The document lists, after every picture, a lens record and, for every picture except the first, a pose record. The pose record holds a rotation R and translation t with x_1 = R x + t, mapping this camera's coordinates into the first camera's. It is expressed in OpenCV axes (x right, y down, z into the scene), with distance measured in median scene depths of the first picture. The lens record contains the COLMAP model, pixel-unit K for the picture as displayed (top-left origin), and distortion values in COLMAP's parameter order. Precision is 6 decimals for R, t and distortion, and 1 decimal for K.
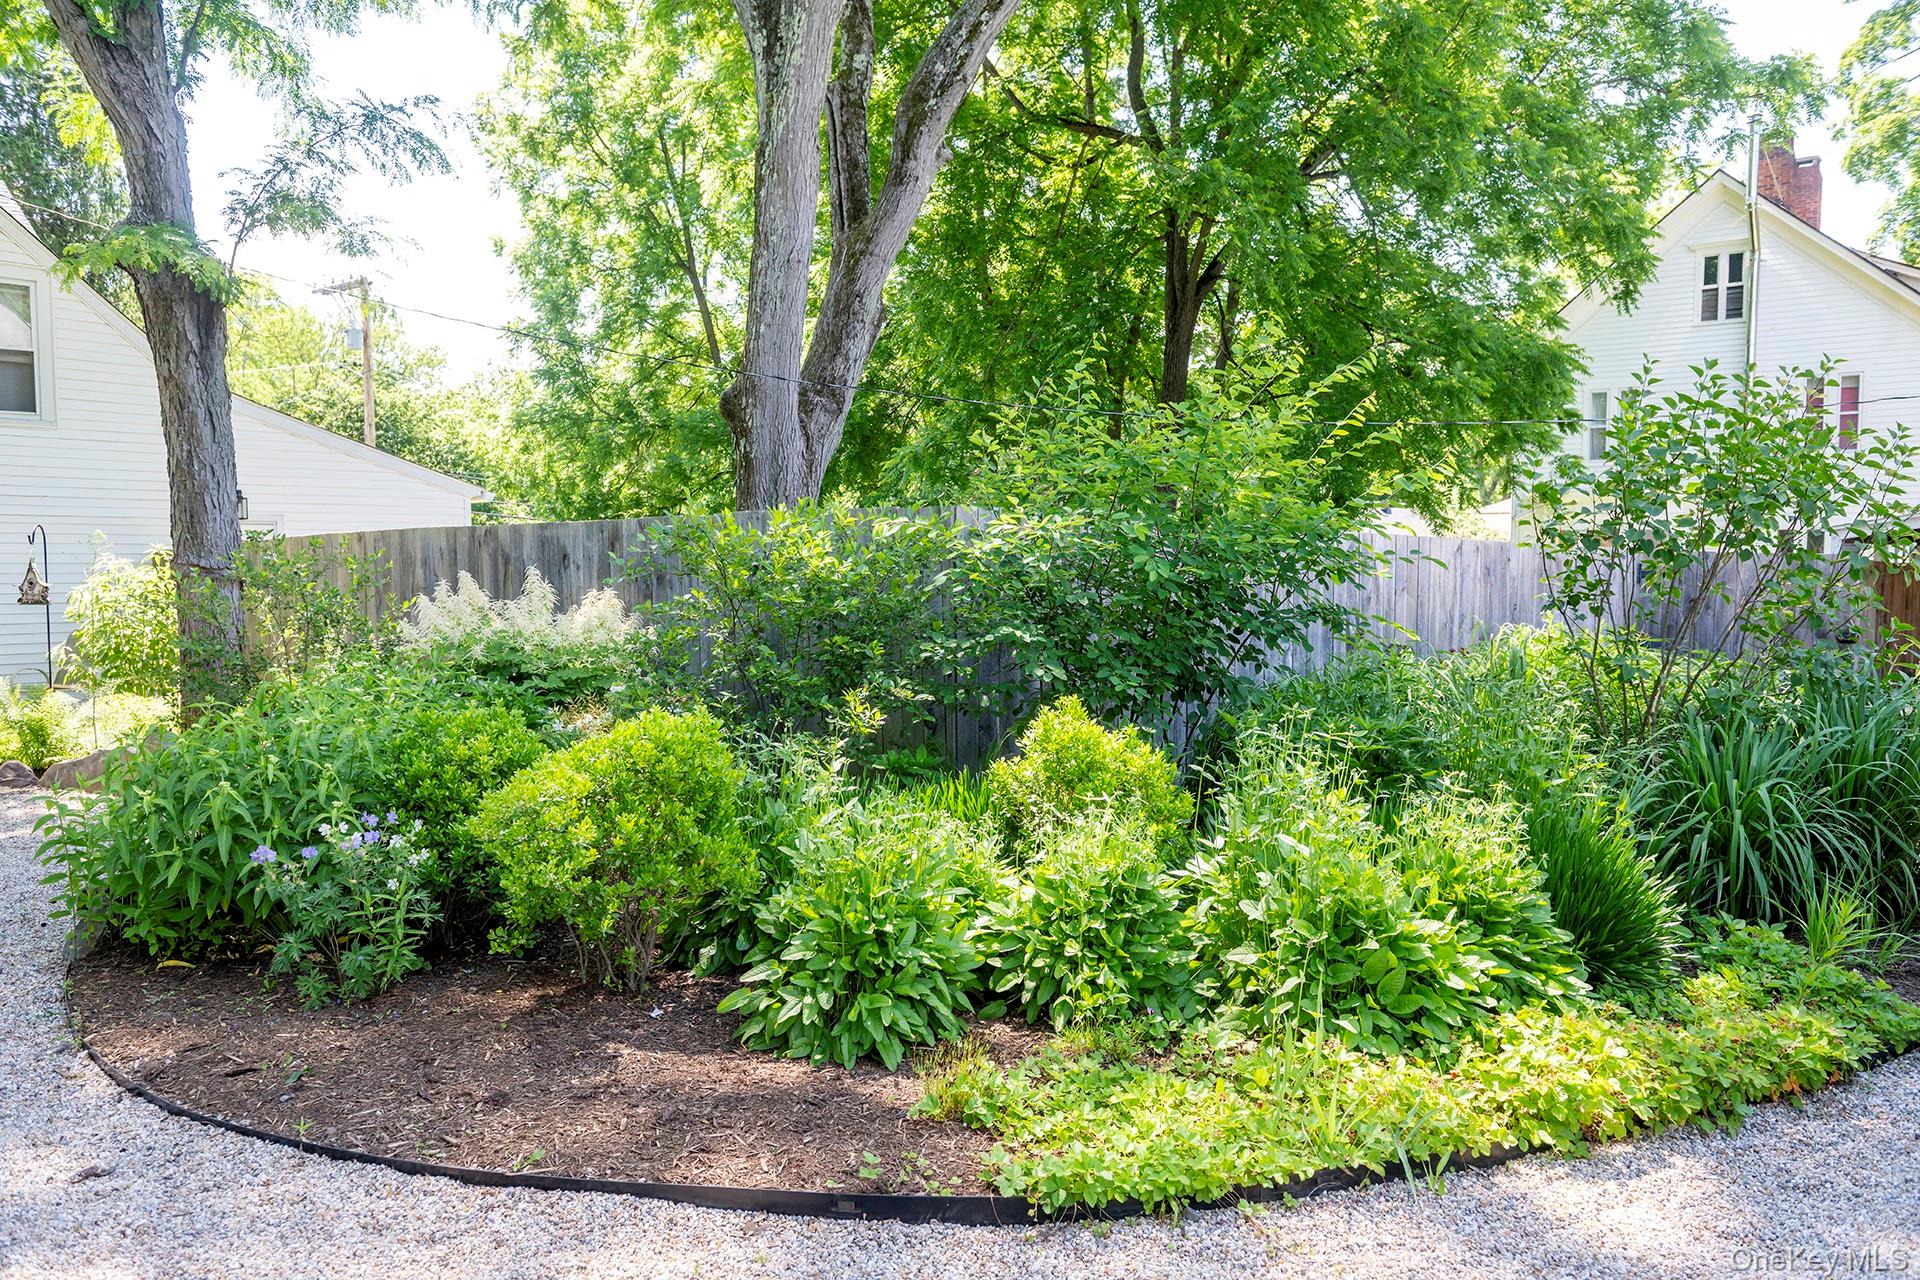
lens RADIAL K [[1546.9, 0, 960.0], [0, 1546.9, 640.0], [0, 0, 1]] dist [-0.000129, -0.000320]
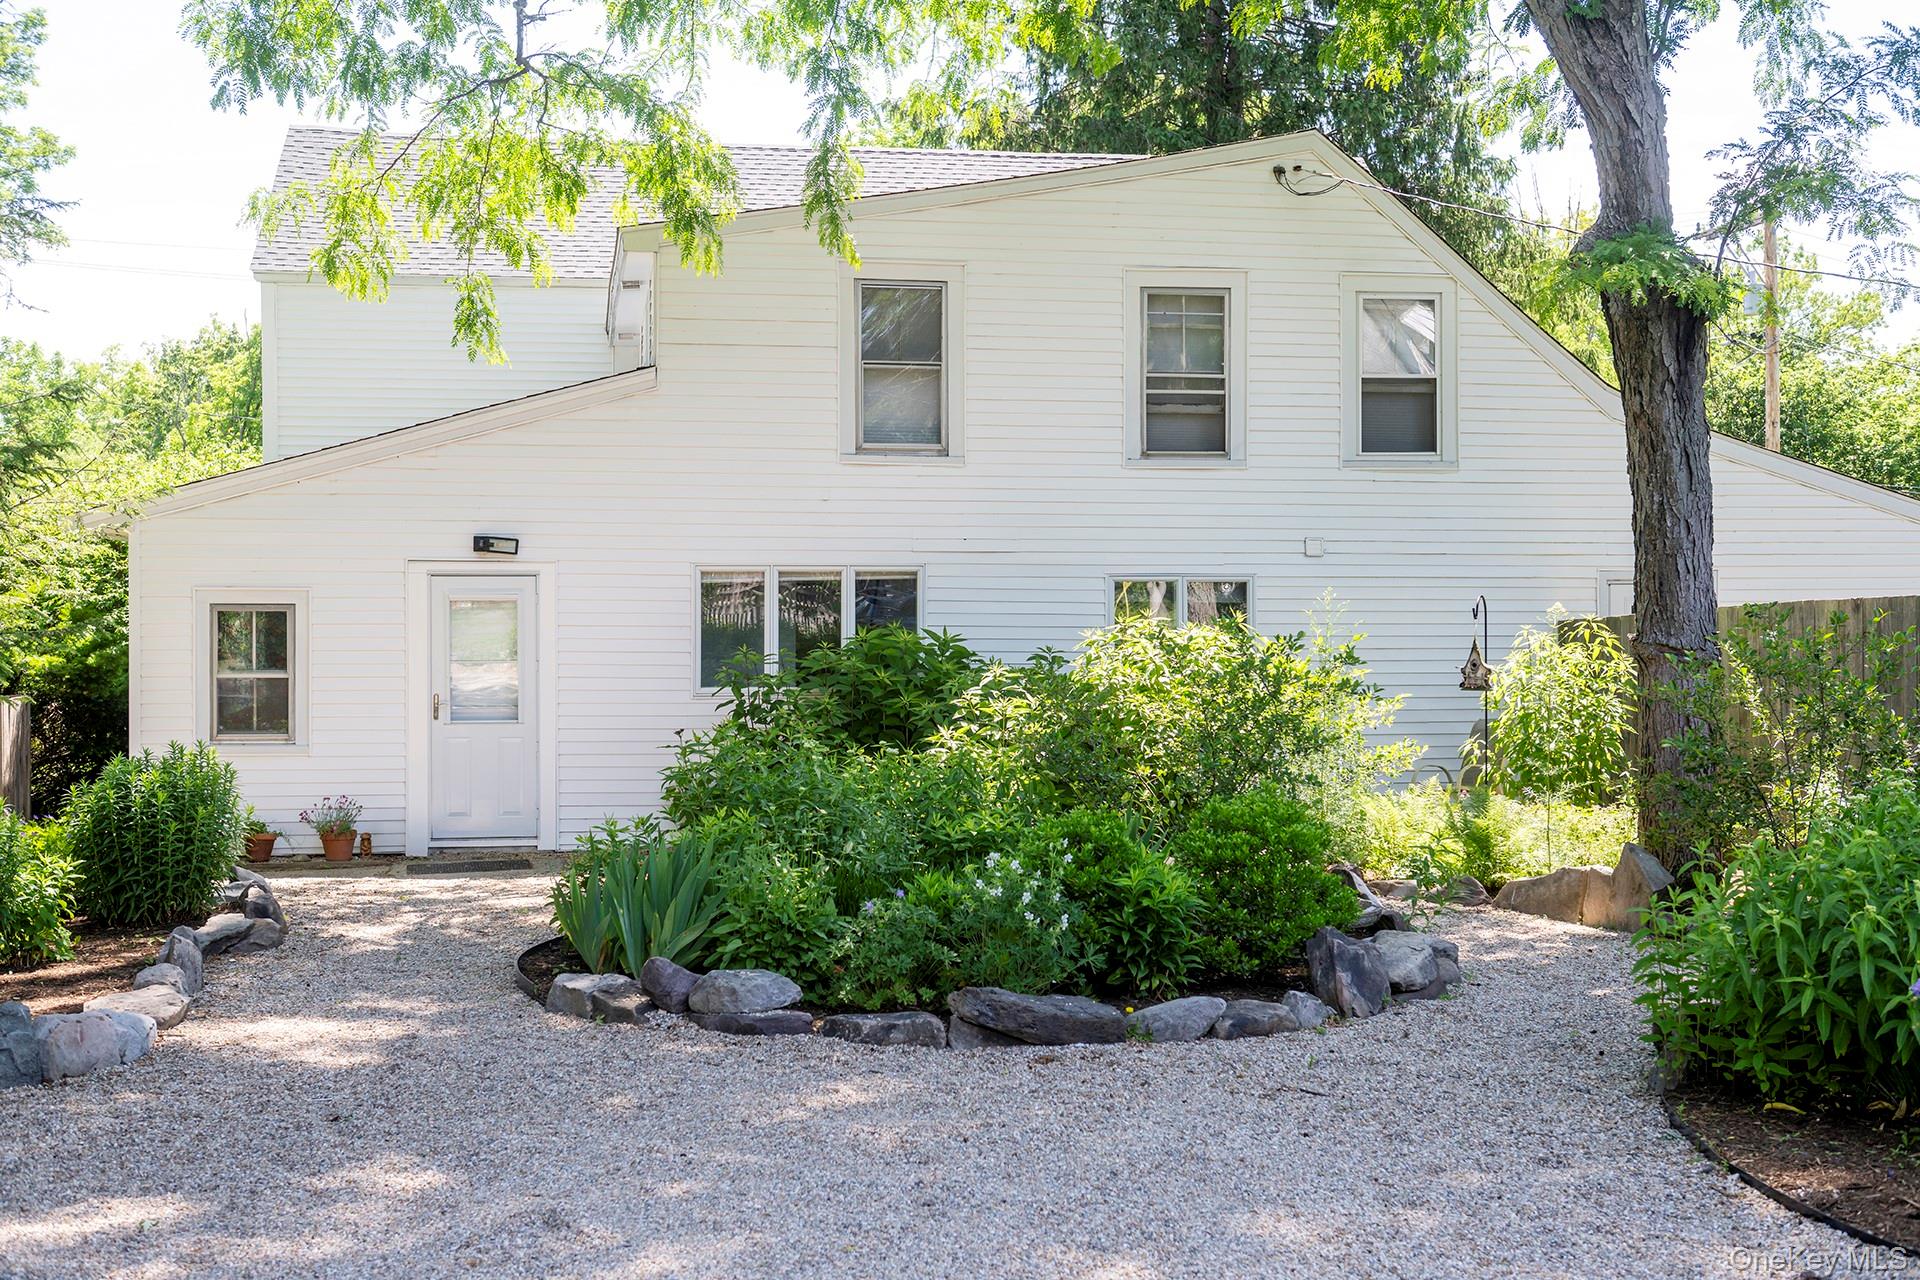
lens RADIAL K [[2339.4, 0, 960.0], [0, 2339.4, 640.0], [0, 0, 1]] dist [0.009654, 0.036639]
pose [[0.771253, 0.004054, -0.636516, -0.004742], [-0.031055, 0.999029, -0.031265, -0.001782], [0.635771, 0.043880, 0.770629, -0.163439]]
